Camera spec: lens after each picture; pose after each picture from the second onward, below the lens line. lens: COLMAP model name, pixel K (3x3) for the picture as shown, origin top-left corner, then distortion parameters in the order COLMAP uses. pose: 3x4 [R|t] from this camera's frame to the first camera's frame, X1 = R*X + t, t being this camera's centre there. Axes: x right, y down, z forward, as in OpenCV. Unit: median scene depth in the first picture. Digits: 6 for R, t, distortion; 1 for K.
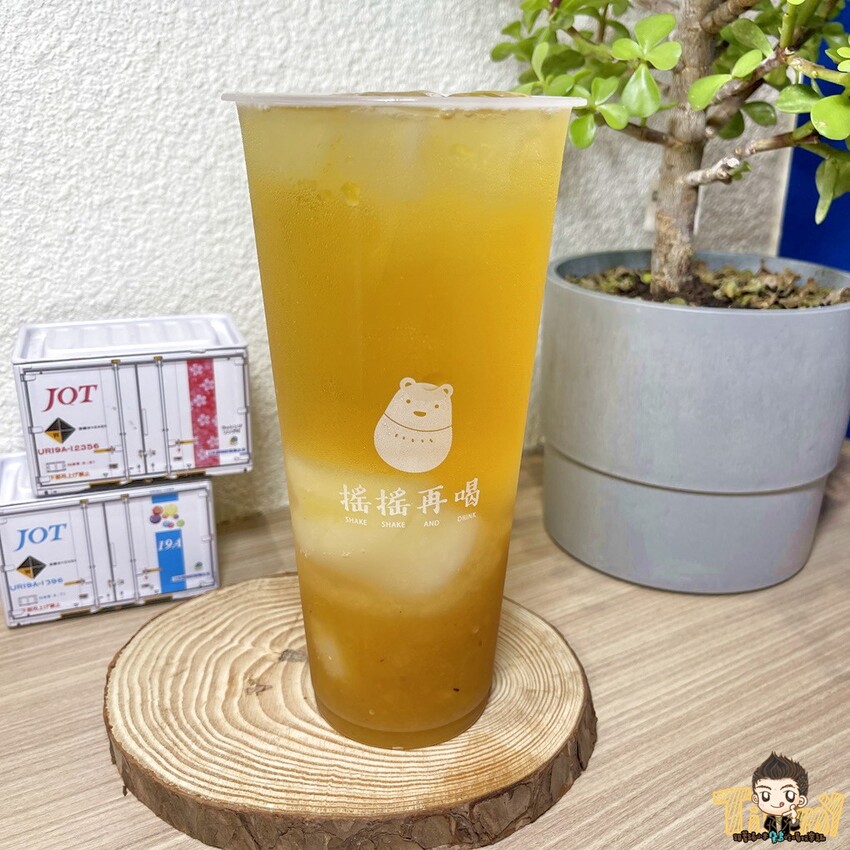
lens RADIAL K [[945.7, 0, 428.8], [0, 945.7, 420.1], [0, 0, 1]] dist [0.000134, 0.000000]
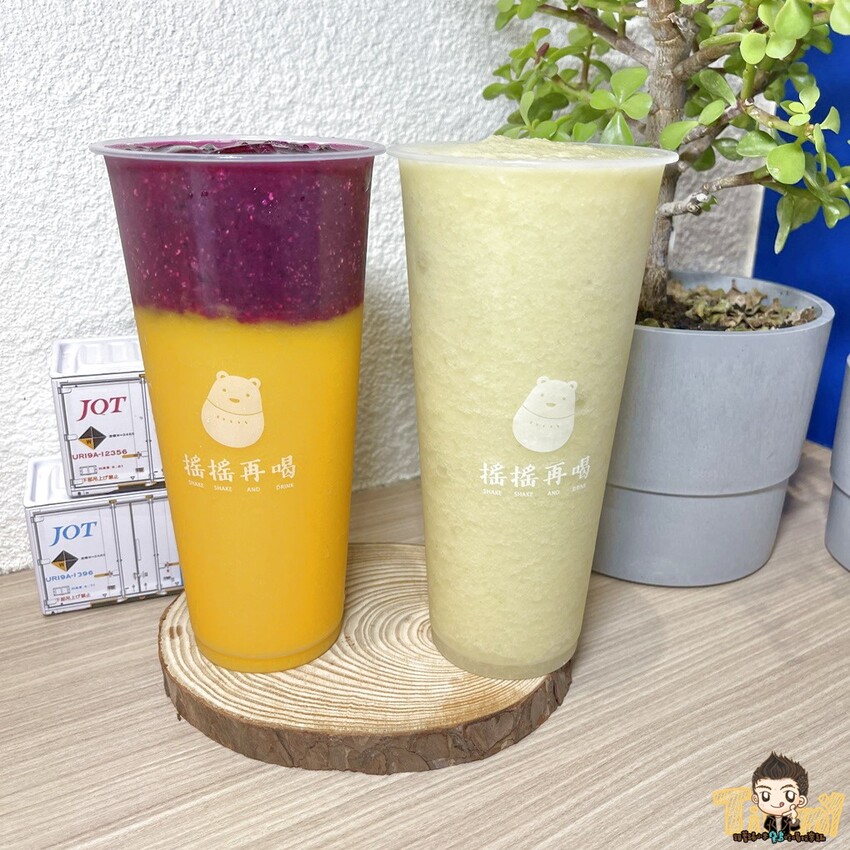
lens RADIAL K [[945.7, 0, 432.7], [0, 945.7, 428.9], [0, 0, 1]] dist [0.000134, 0.000000]
pose [[0.999953, 0.003751, 0.008942, -0.001070], [-0.003878, 0.999892, 0.014174, -0.015378], [-0.008888, -0.014208, 0.999860, -0.102224]]
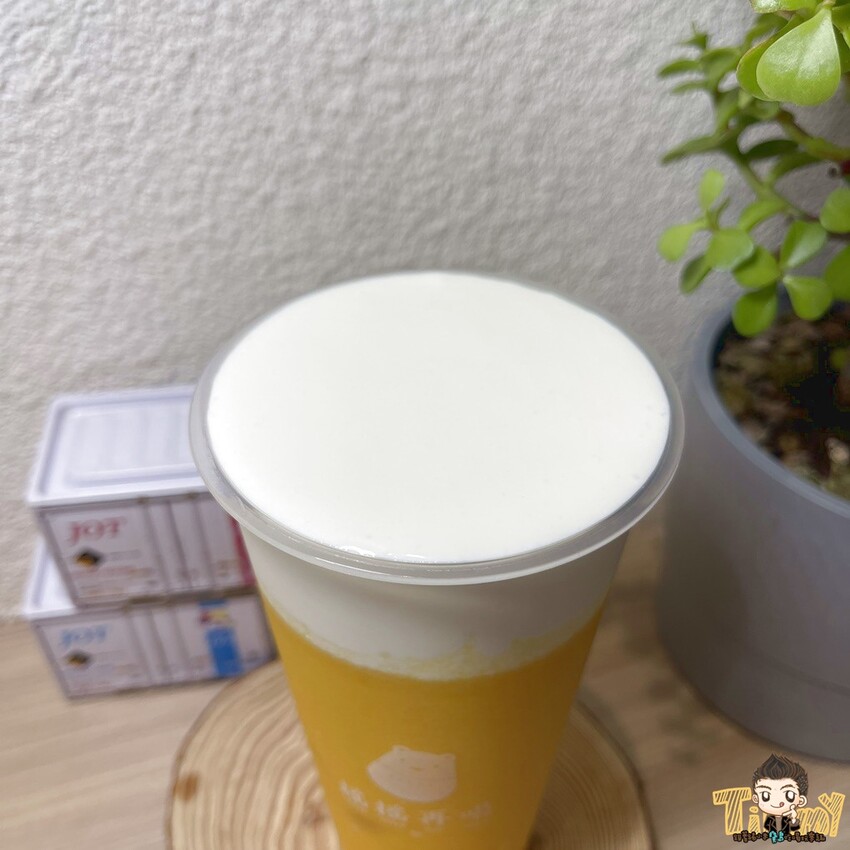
lens RADIAL K [[945.7, 0, 411.2], [0, 945.7, 443.1], [0, 0, 1]] dist [0.000134, 0.000000]
pose [[0.978513, 0.117449, -0.169464, 0.040539], [-0.049951, 0.932452, 0.357824, -0.389702], [0.200043, -0.341670, 0.918283, 0.258696]]
